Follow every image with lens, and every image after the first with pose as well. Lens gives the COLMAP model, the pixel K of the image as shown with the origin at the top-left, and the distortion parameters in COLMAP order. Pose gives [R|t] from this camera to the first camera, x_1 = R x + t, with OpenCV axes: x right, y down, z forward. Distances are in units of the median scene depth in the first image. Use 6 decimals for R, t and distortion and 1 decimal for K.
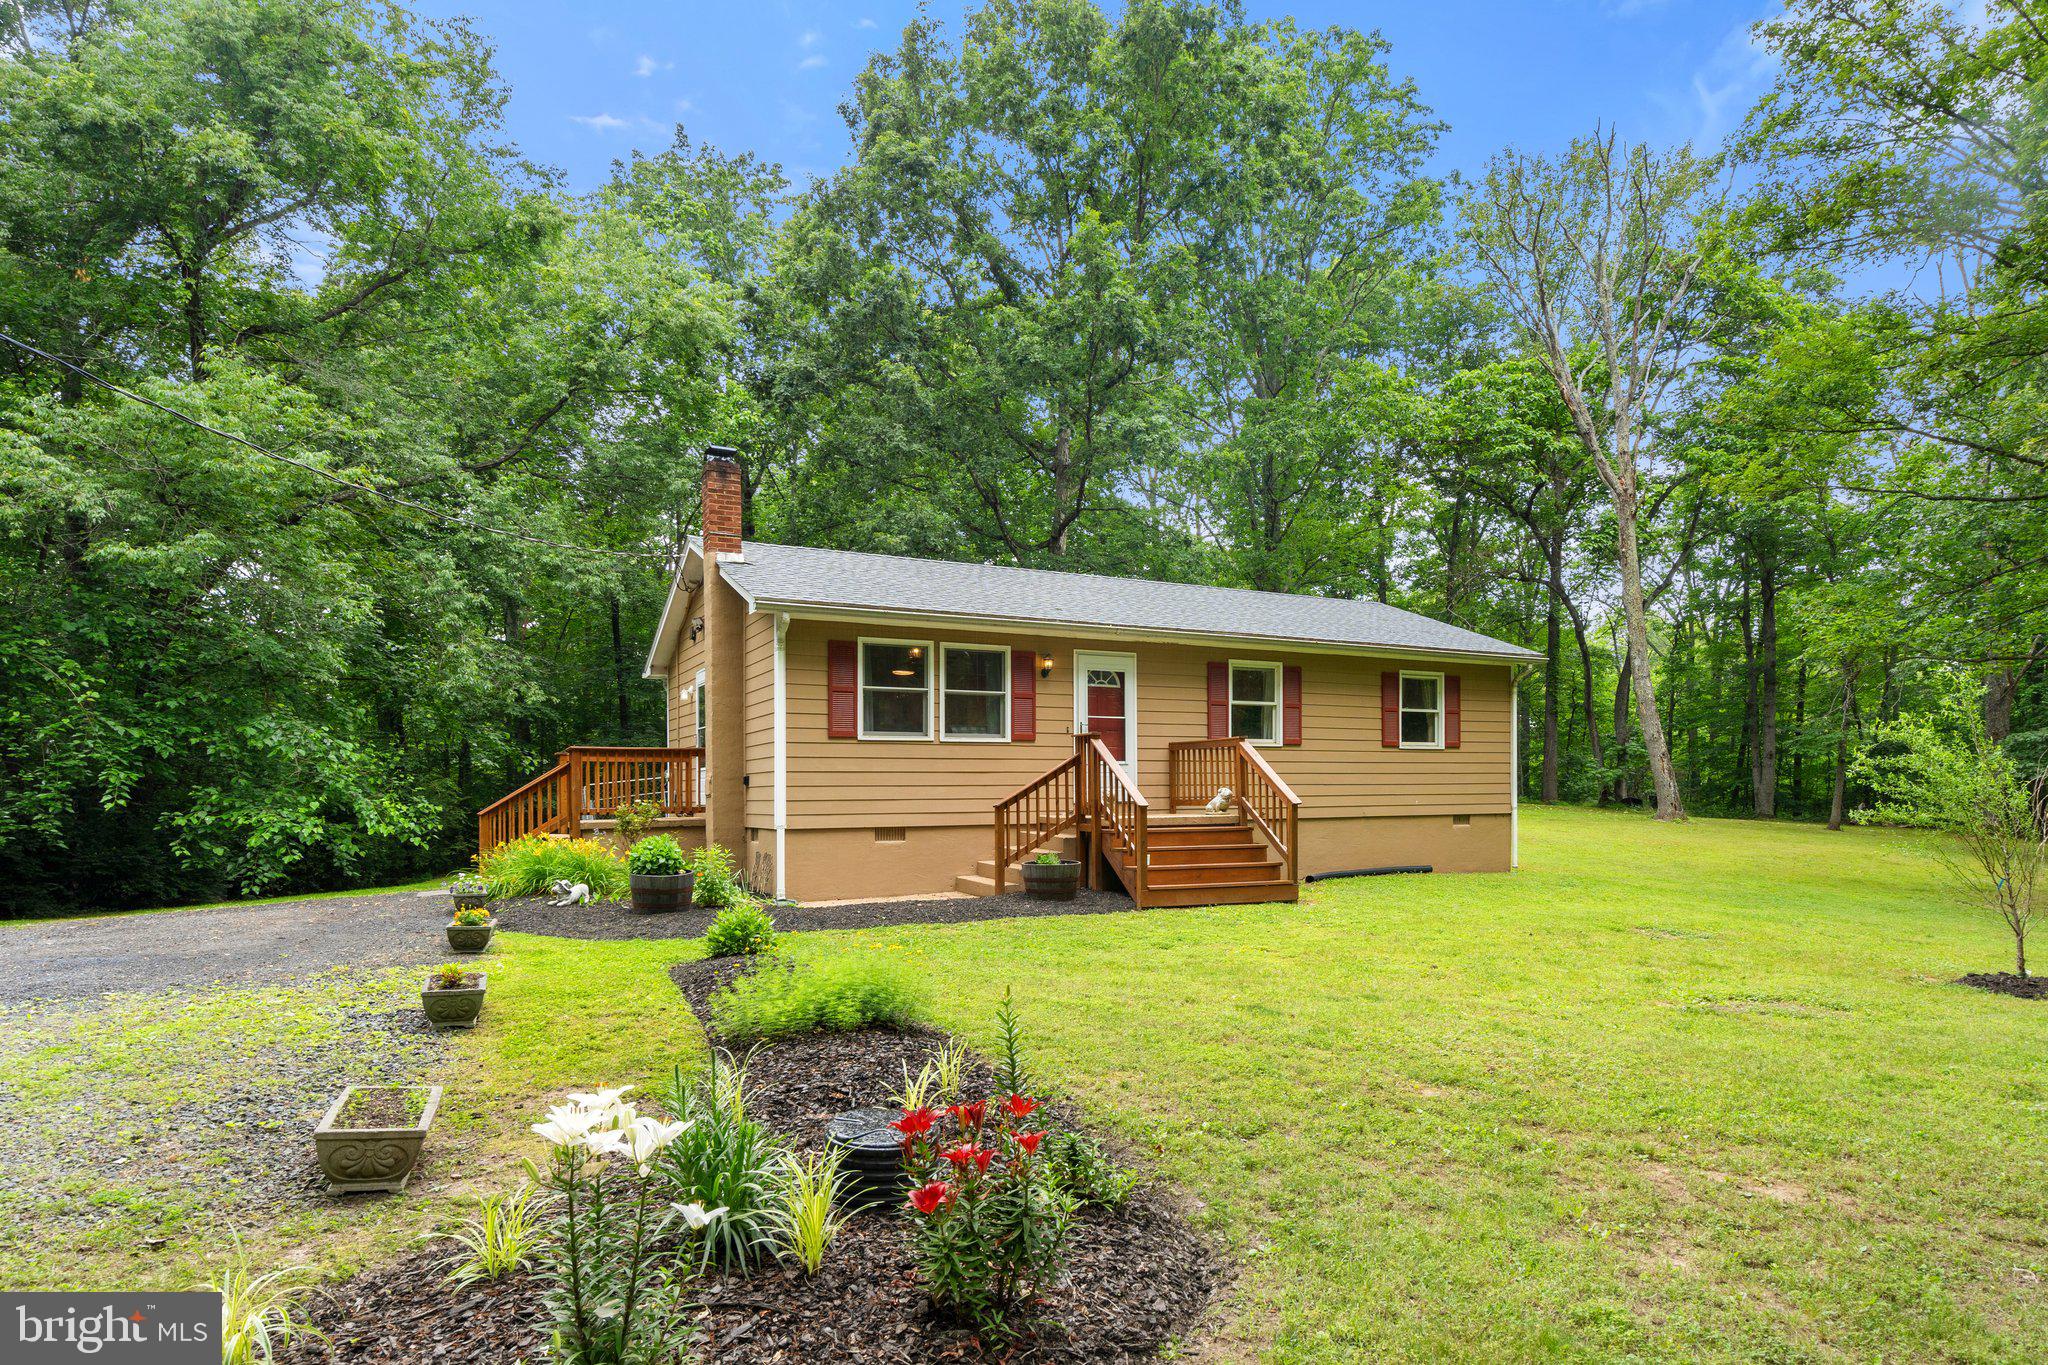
lens RADIAL K [[1216.9, 0, 1122.5], [0, 1216.9, 802.6], [0, 0, 1]] dist [-0.004530, -0.000080]
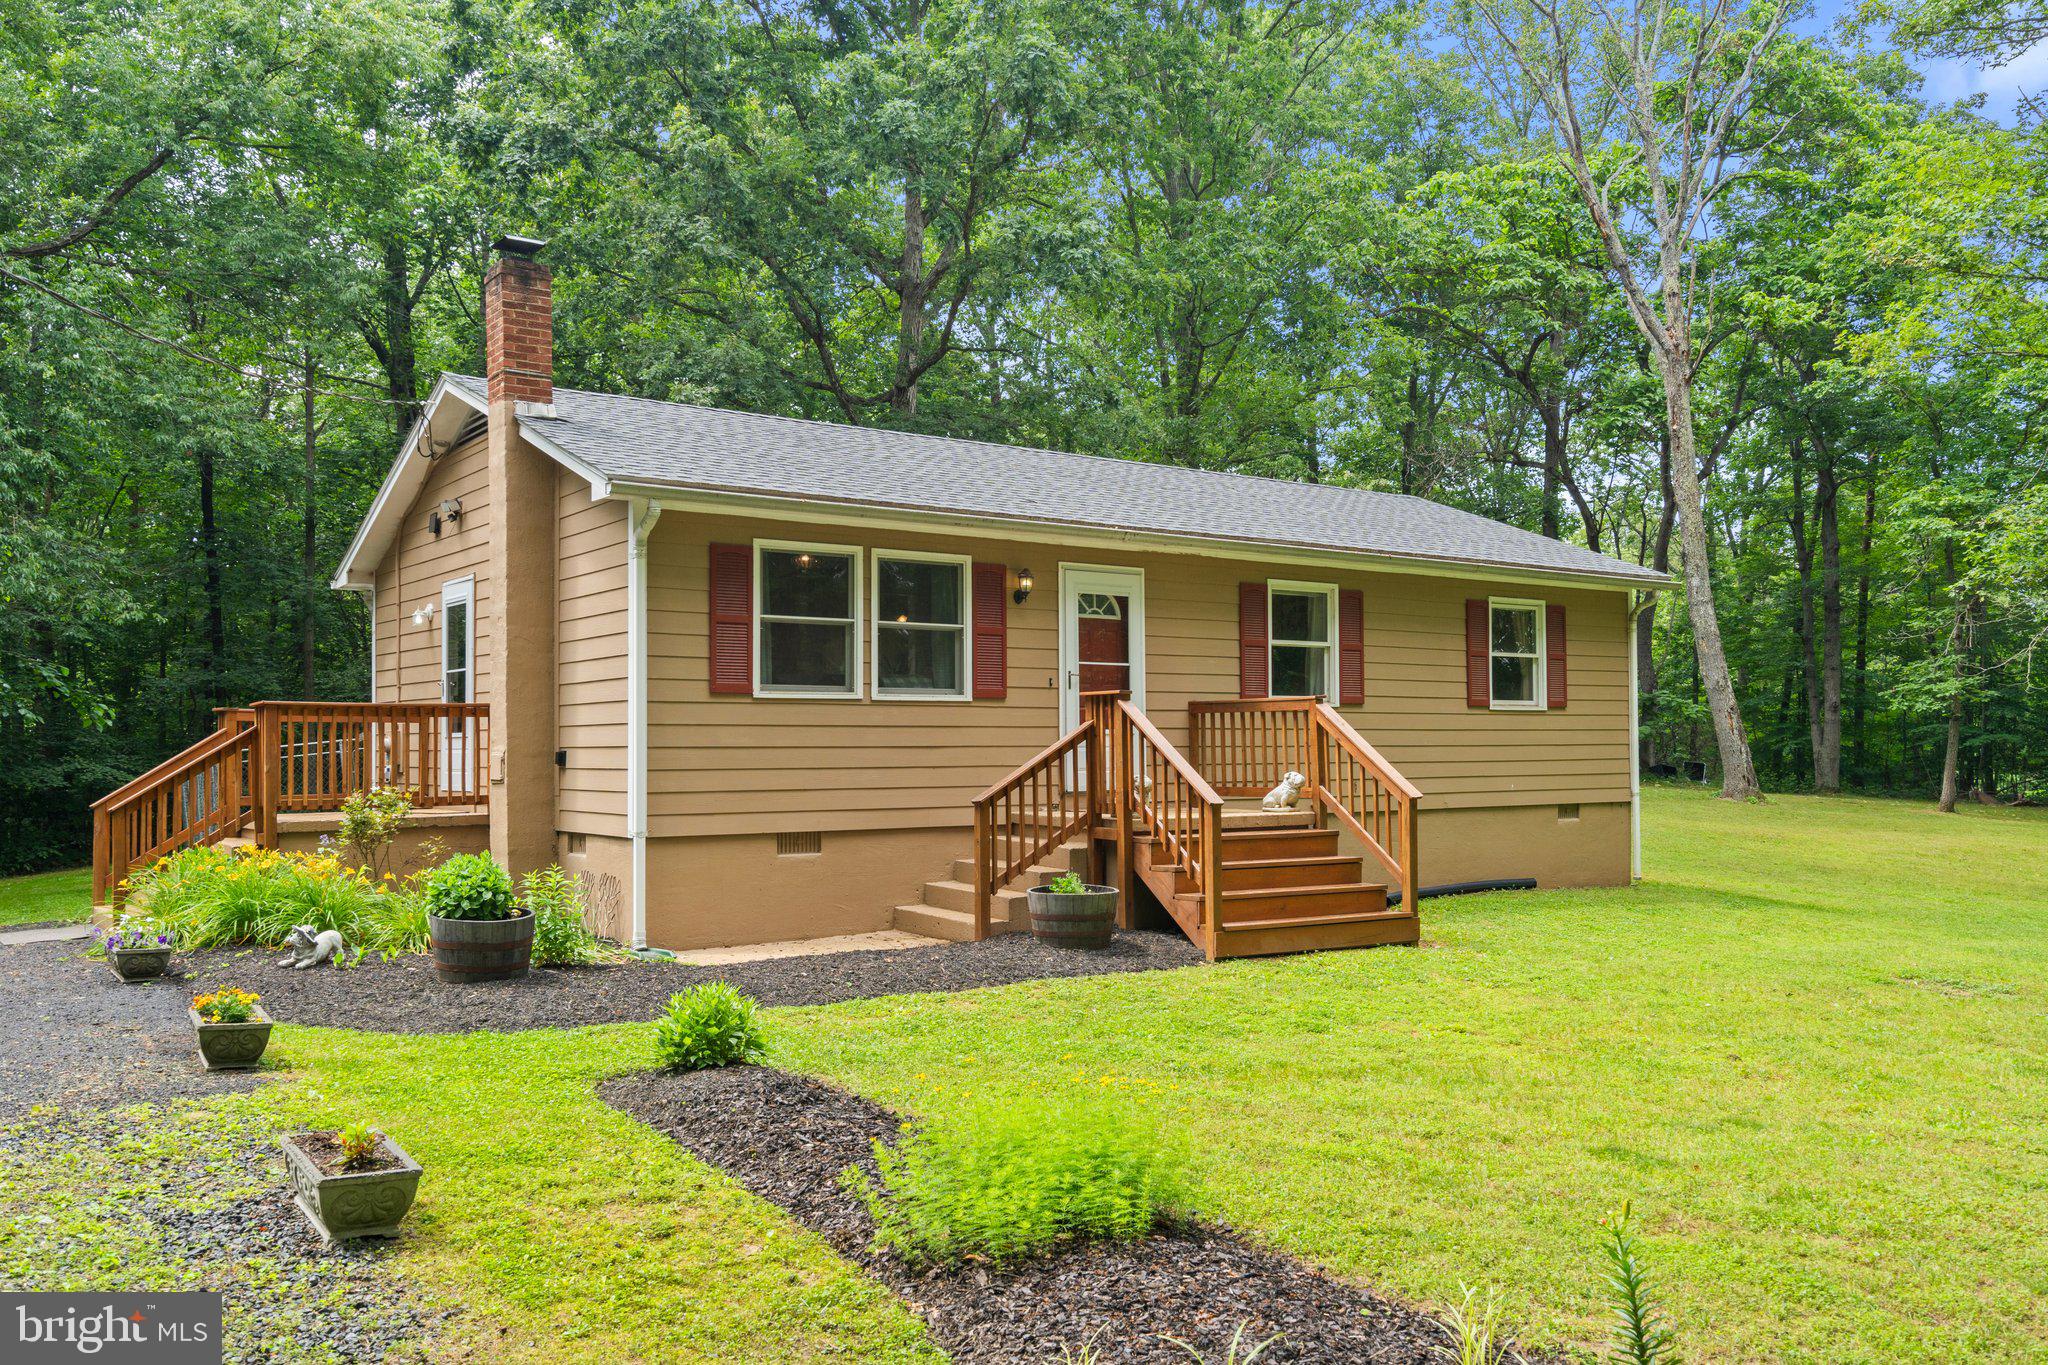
lens RADIAL K [[1711.6, 0, 1106.8], [0, 1711.6, 735.0], [0, 0, 1]] dist [0.000002, -0.009127]
pose [[0.992746, 0.005498, 0.120101, -0.127664], [-0.003594, 0.999865, -0.016064, -0.016281], [-0.120173, 0.015516, 0.992632, 0.068437]]
